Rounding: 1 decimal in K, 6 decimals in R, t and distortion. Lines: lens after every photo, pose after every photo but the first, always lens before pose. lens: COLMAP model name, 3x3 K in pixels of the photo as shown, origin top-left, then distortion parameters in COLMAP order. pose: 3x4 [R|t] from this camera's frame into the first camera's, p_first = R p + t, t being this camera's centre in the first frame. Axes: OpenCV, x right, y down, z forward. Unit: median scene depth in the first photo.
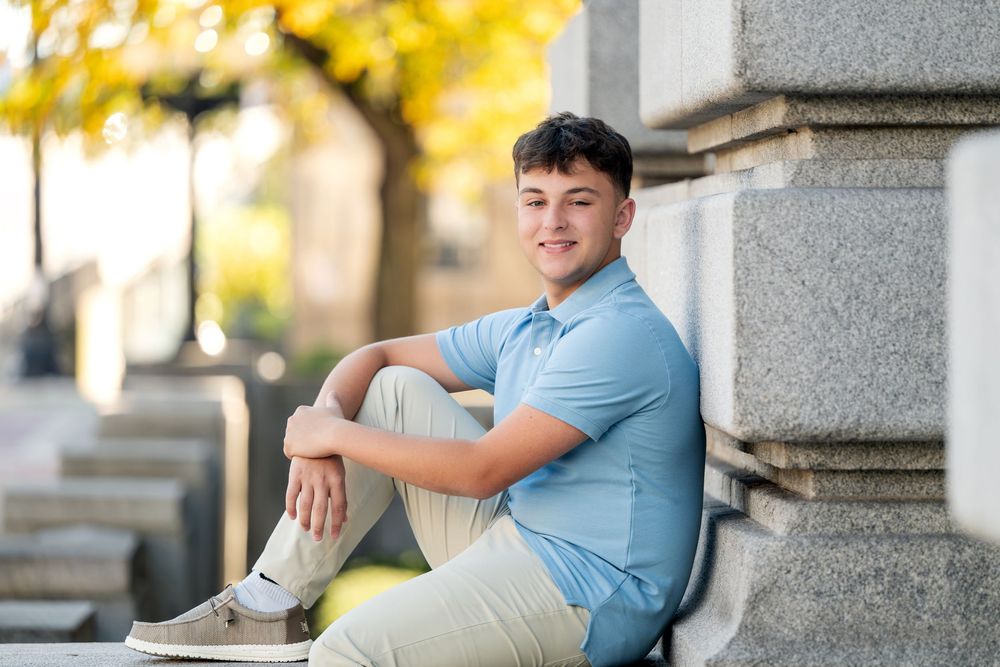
lens RADIAL K [[4481.1, 0, 498.3], [0, 4481.1, 332.7], [0, 0, 1]] dist [0.347624, 0.000000]
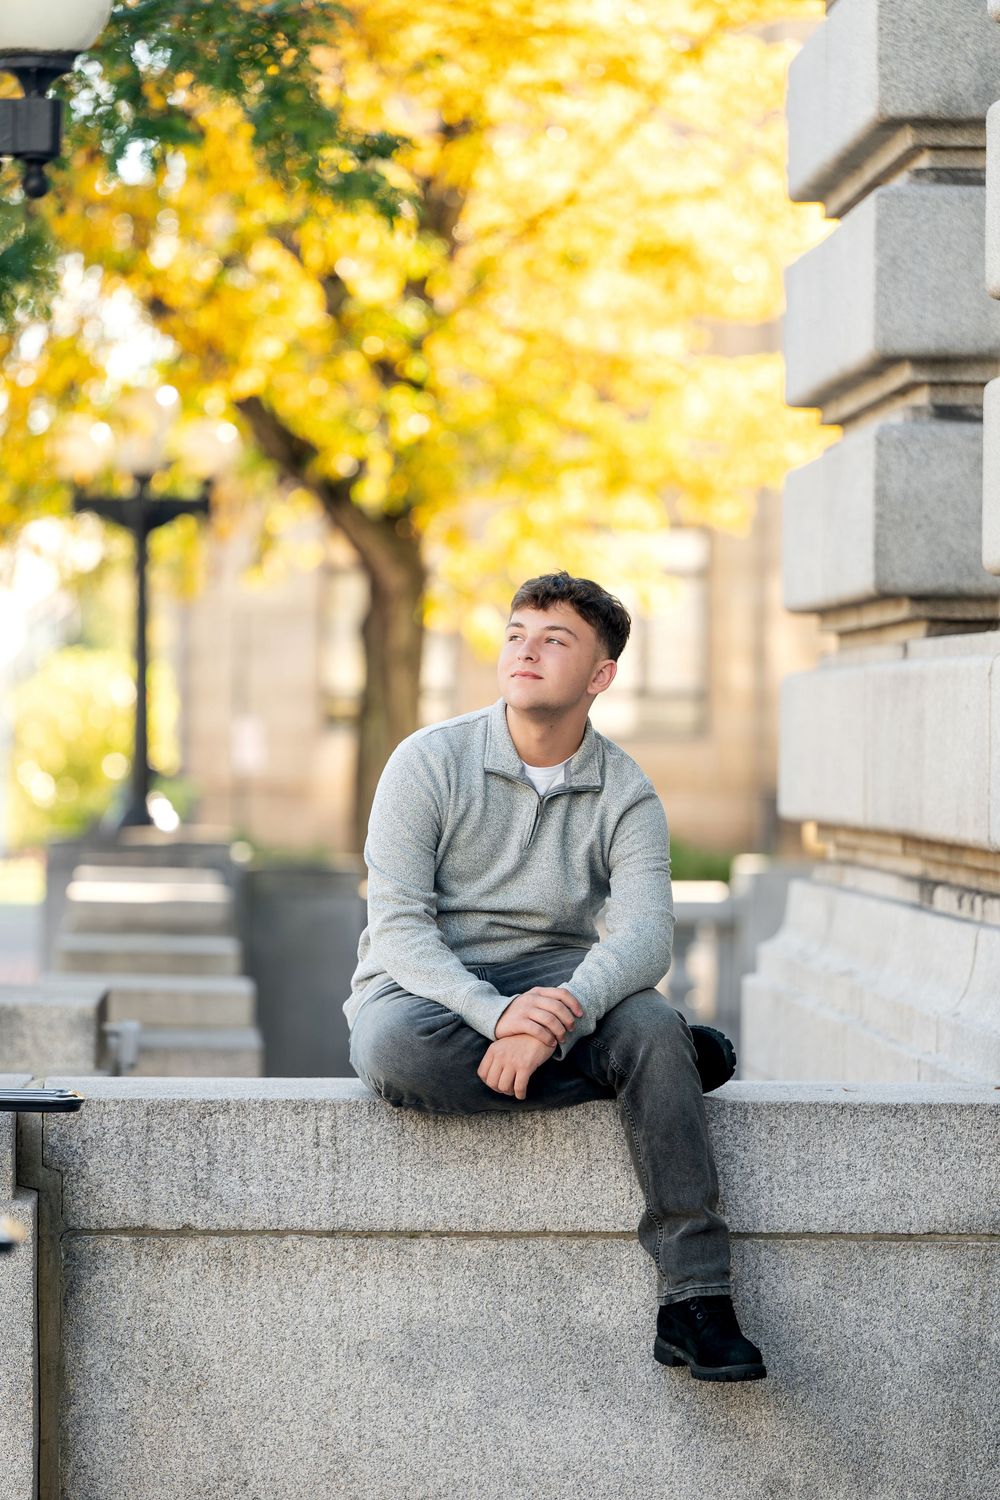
lens RADIAL K [[6107.6, 0, 499.6], [0, 6107.6, 761.3], [0, 0, 1]] dist [-0.079750, 0.000000]
pose [[0.999913, 0.011525, 0.006368, -0.099209], [-0.011461, 0.999885, -0.009939, 0.012380], [-0.006482, 0.009865, 0.999930, -0.413981]]
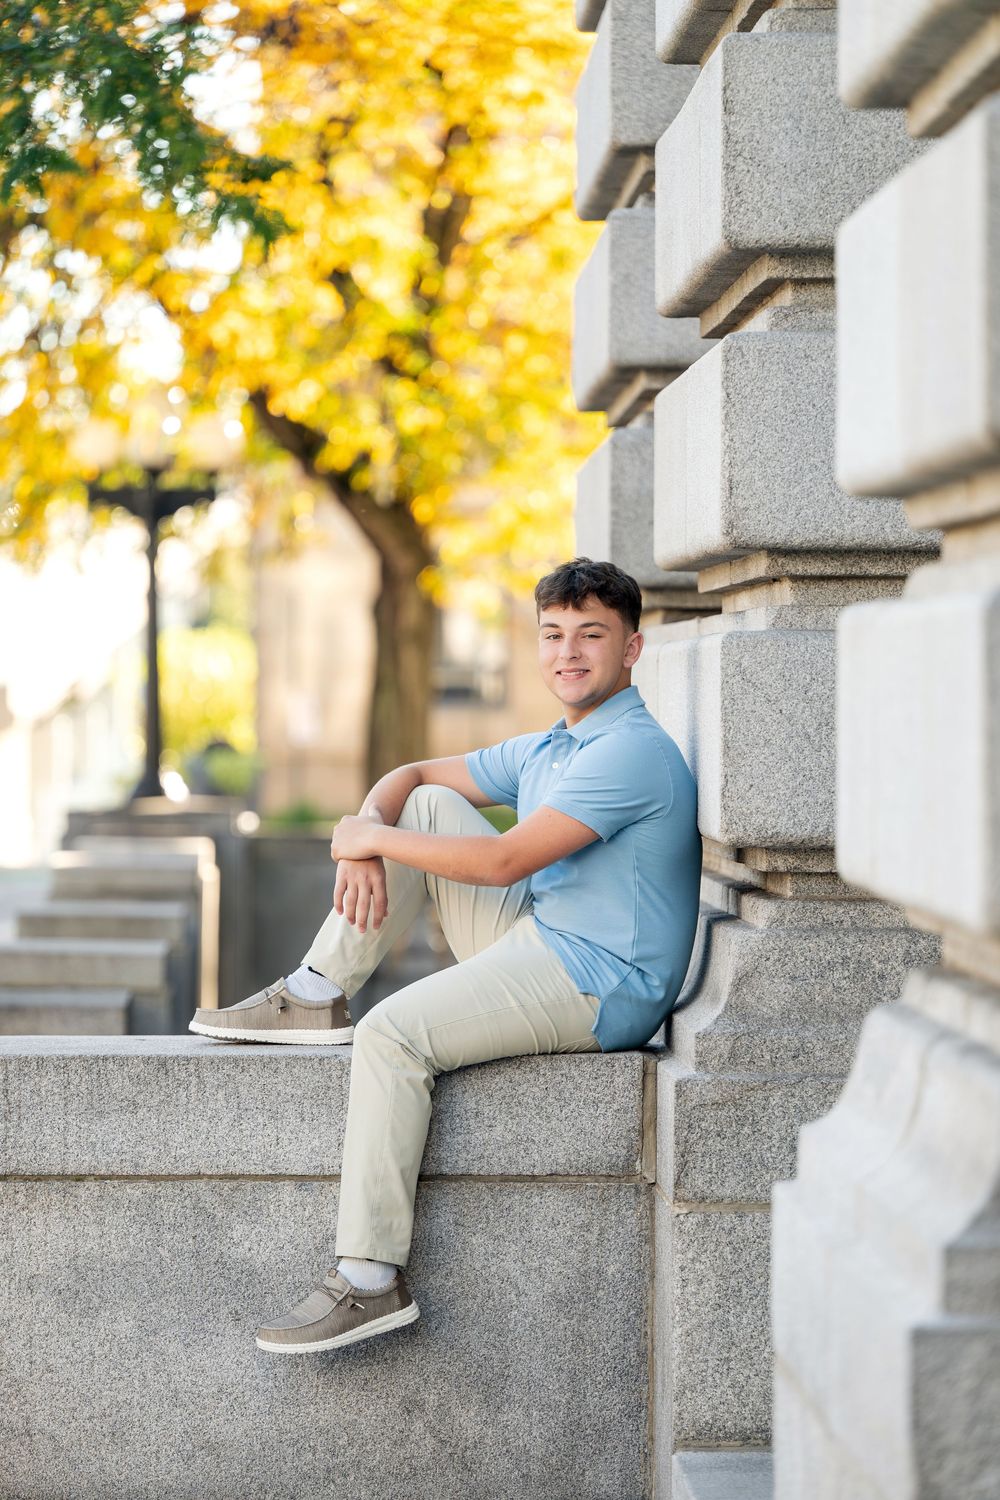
lens RADIAL K [[5797.1, 0, 500.9], [0, 5797.1, 738.9], [0, 0, 1]] dist [-0.077201, 0.000000]
pose [[0.999976, 0.005508, -0.004168, 0.001126], [-0.005543, 0.999948, -0.008518, 0.008581], [0.004121, 0.008540, 0.999955, -0.470153]]
